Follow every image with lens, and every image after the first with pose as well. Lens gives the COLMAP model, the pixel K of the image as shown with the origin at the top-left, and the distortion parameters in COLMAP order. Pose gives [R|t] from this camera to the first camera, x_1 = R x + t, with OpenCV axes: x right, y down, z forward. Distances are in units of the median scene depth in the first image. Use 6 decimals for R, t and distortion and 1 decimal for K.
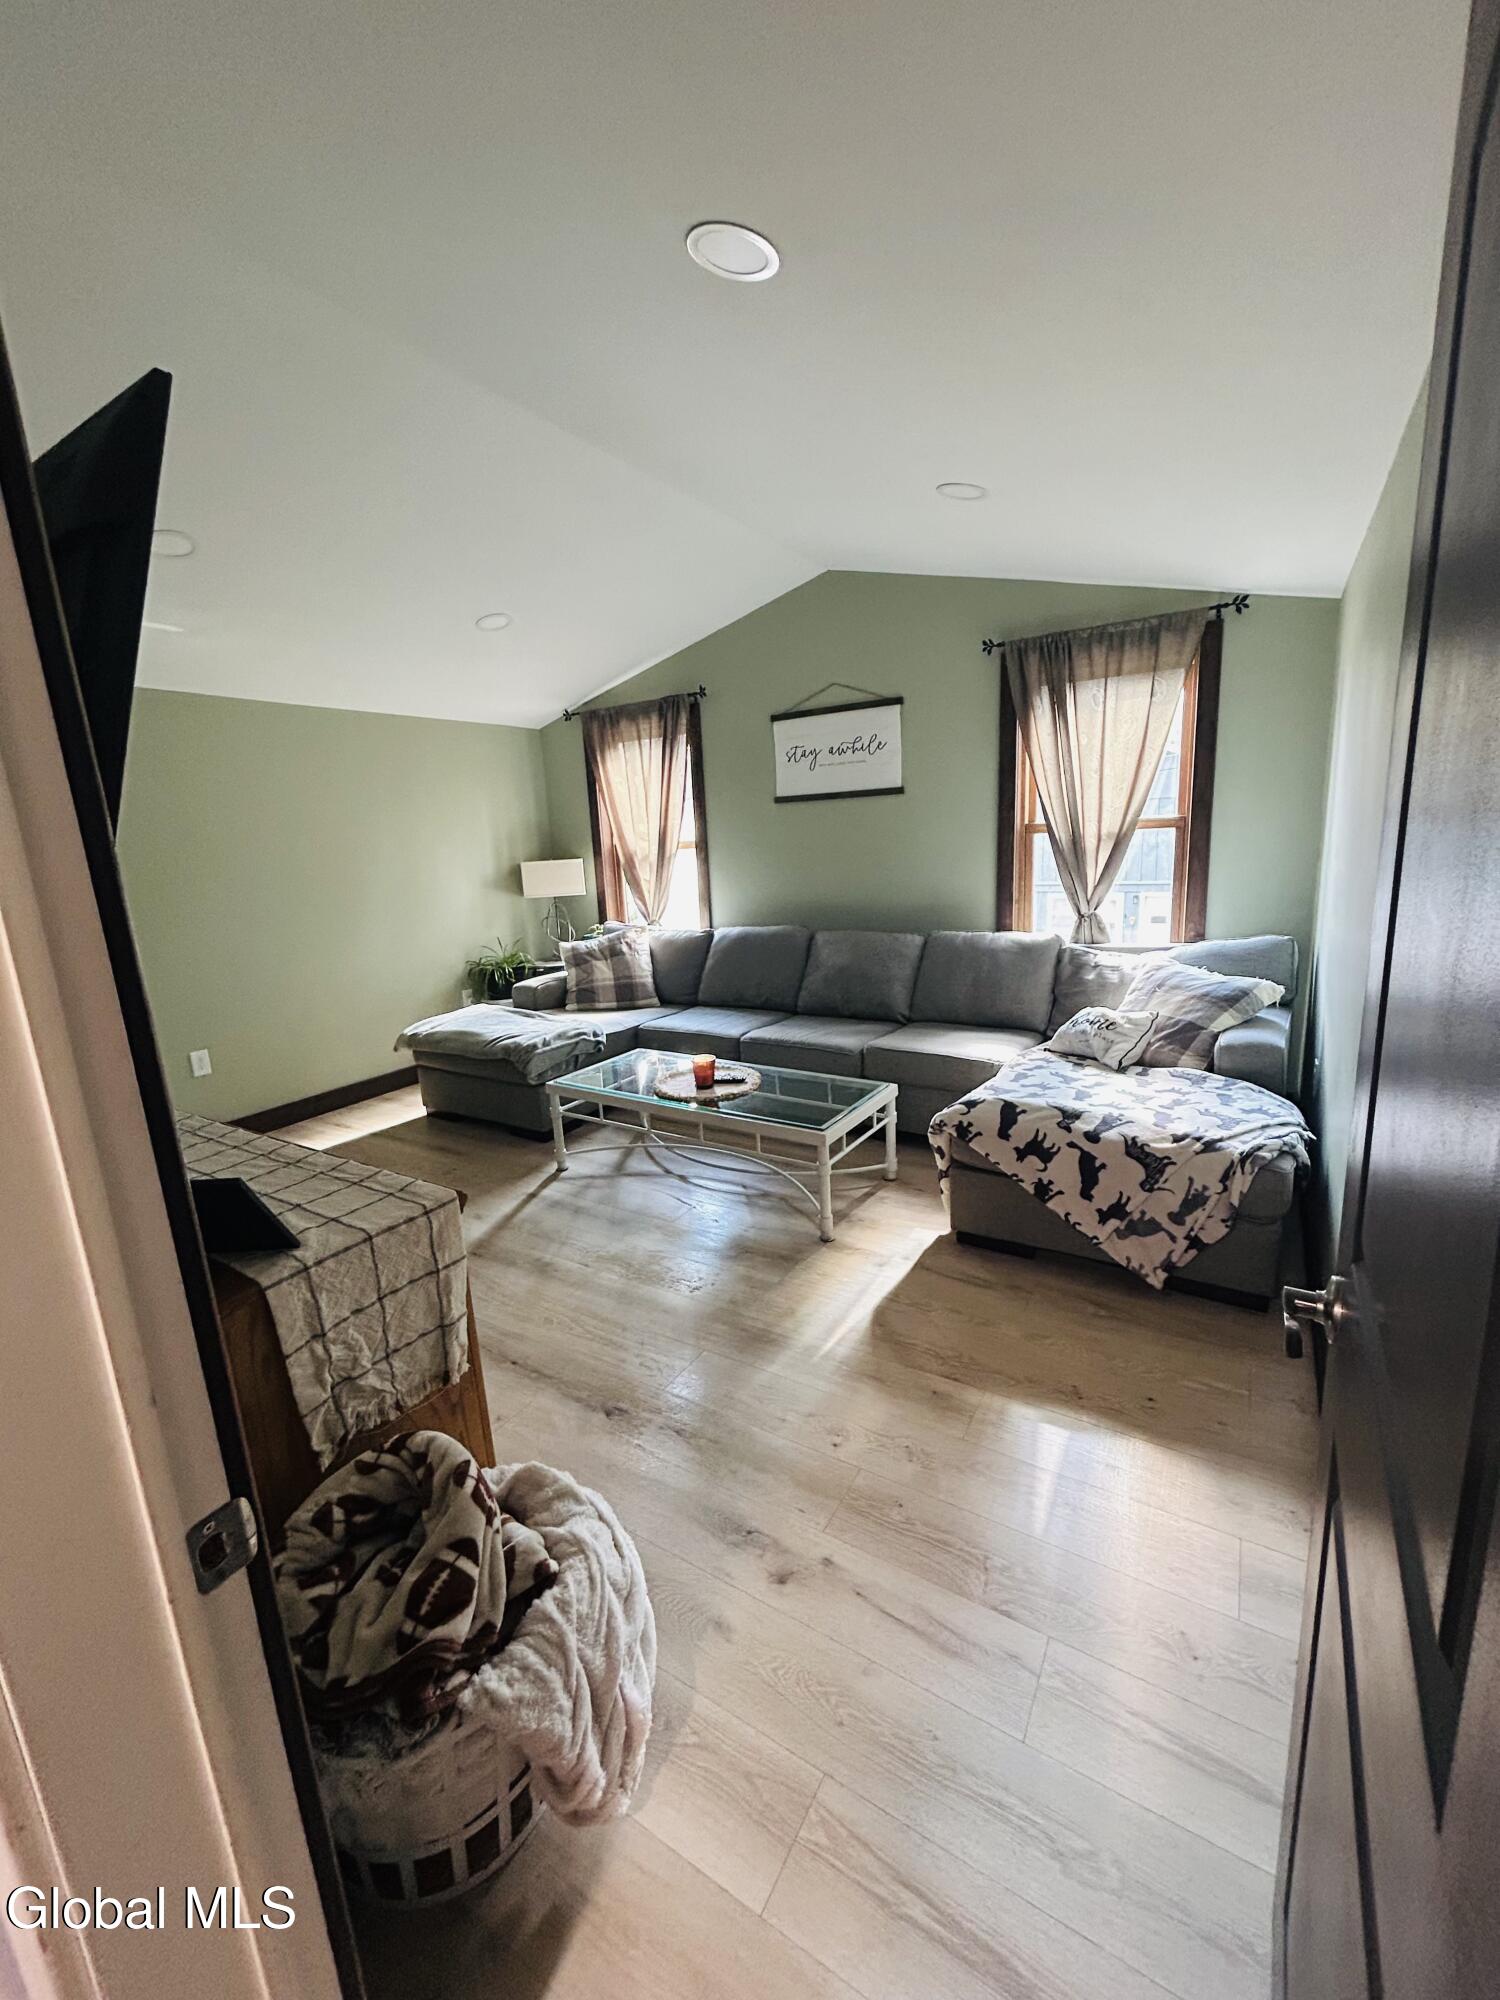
lens RADIAL K [[804.2, 0, 751.5], [0, 804.2, 1003.4], [0, 0, 1]] dist [-0.001535, 0.000125]
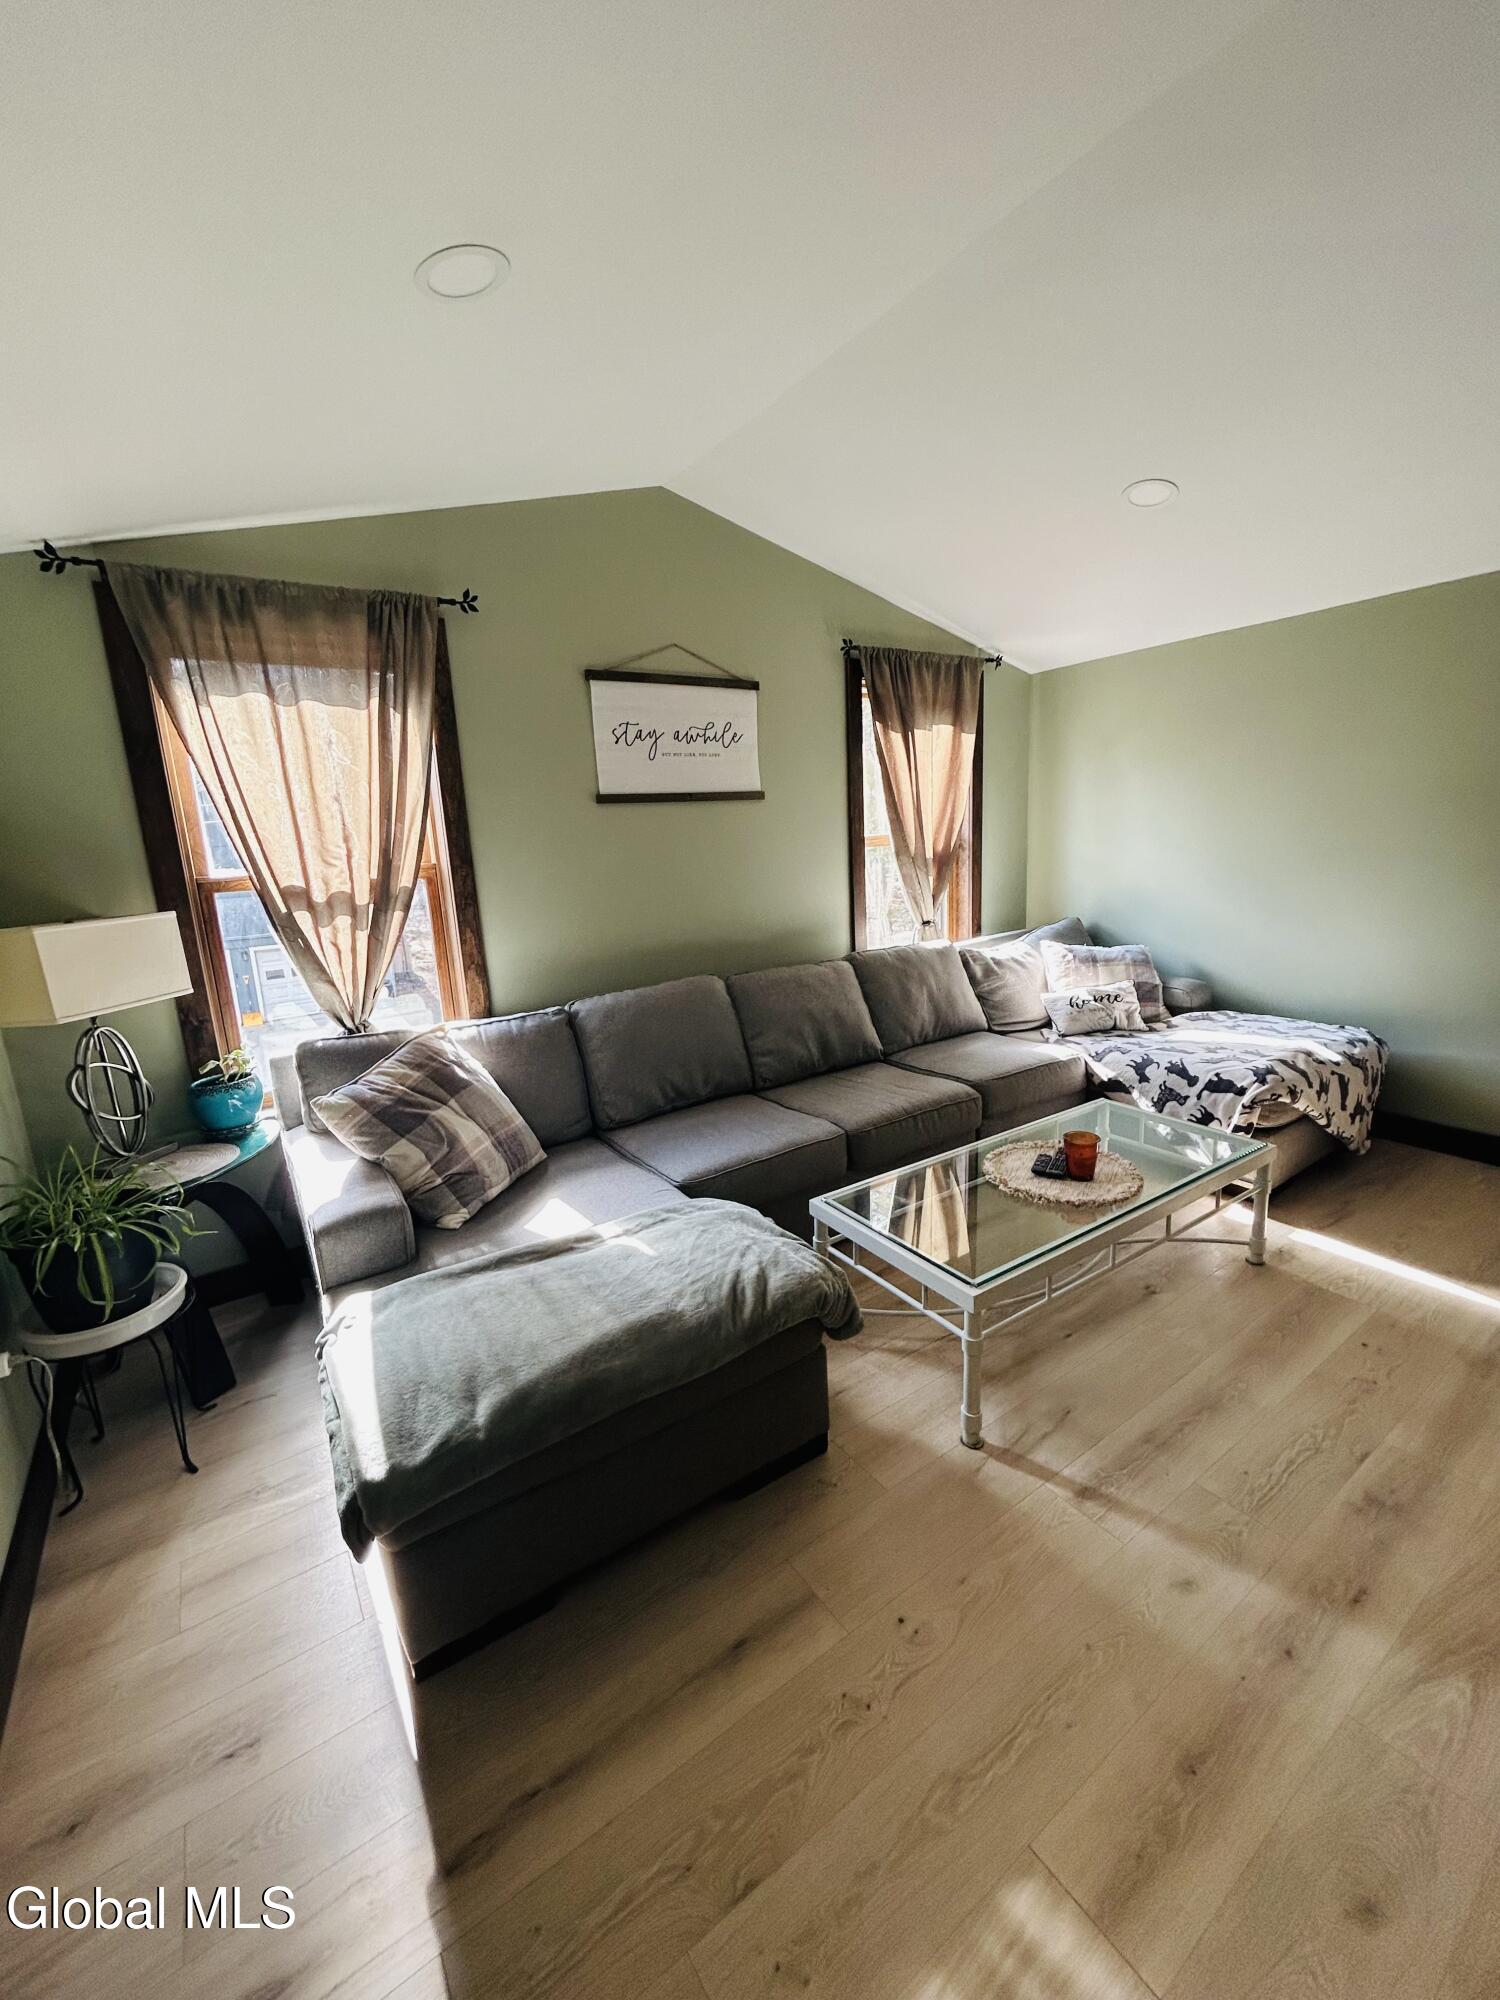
lens RADIAL K [[804.2, 0, 753.0], [0, 804.2, 997.2], [0, 0, 1]] dist [-0.001535, 0.000125]
pose [[0.406494, -0.152929, 0.900764, -0.562989], [0.217993, 0.973653, 0.066929, -0.114189], [-0.887267, 0.169154, 0.429121, 0.655075]]
